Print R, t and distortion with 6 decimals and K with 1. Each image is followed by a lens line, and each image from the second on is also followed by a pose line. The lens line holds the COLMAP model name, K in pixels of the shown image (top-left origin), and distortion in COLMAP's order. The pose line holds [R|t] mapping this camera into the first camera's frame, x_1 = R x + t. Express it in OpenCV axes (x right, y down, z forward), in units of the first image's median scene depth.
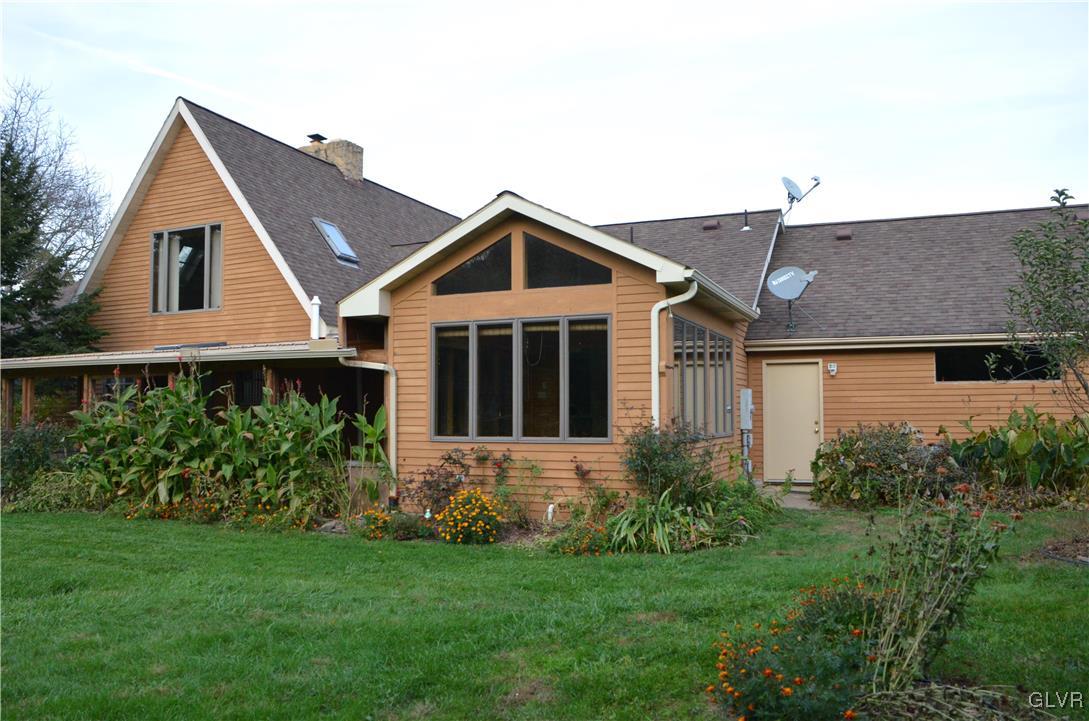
lens RADIAL K [[851.6, 0, 544.0], [0, 851.6, 369.8], [0, 0, 1]] dist [-0.137069, 0.044669]
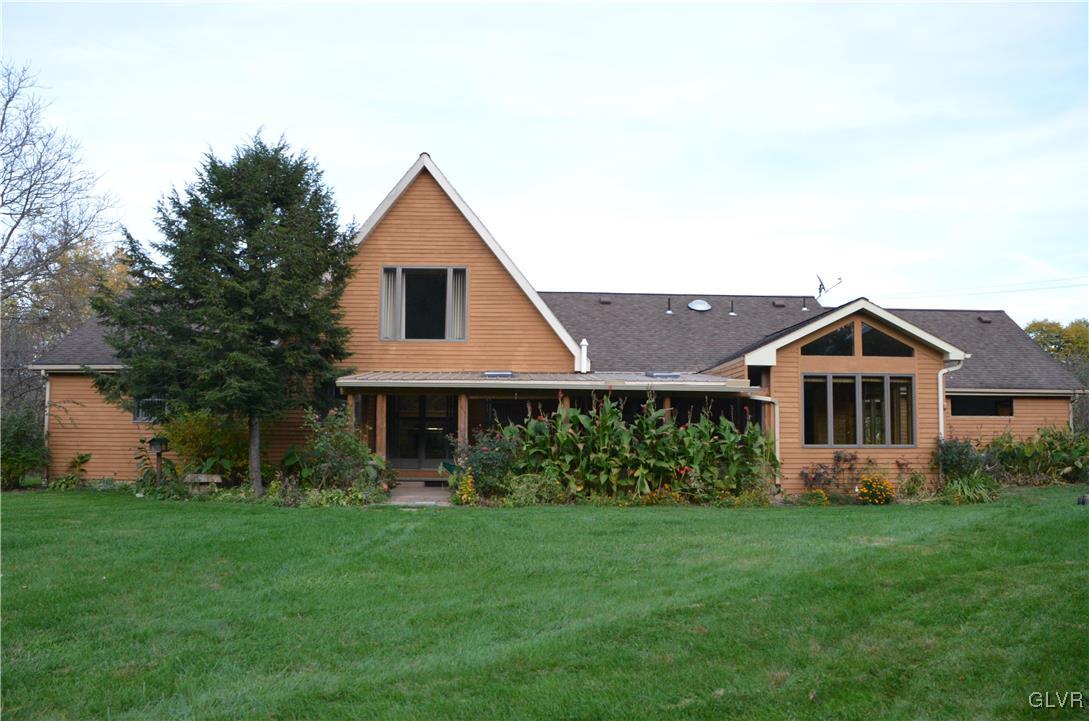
lens RADIAL K [[851.6, 0, 545.6], [0, 851.6, 364.6], [0, 0, 1]] dist [-0.137069, 0.044669]
pose [[0.907037, 0.050466, 0.418016, -1.248456], [-0.035291, 0.998410, -0.043959, 0.015691], [-0.419570, 0.025120, 0.907375, -0.224938]]
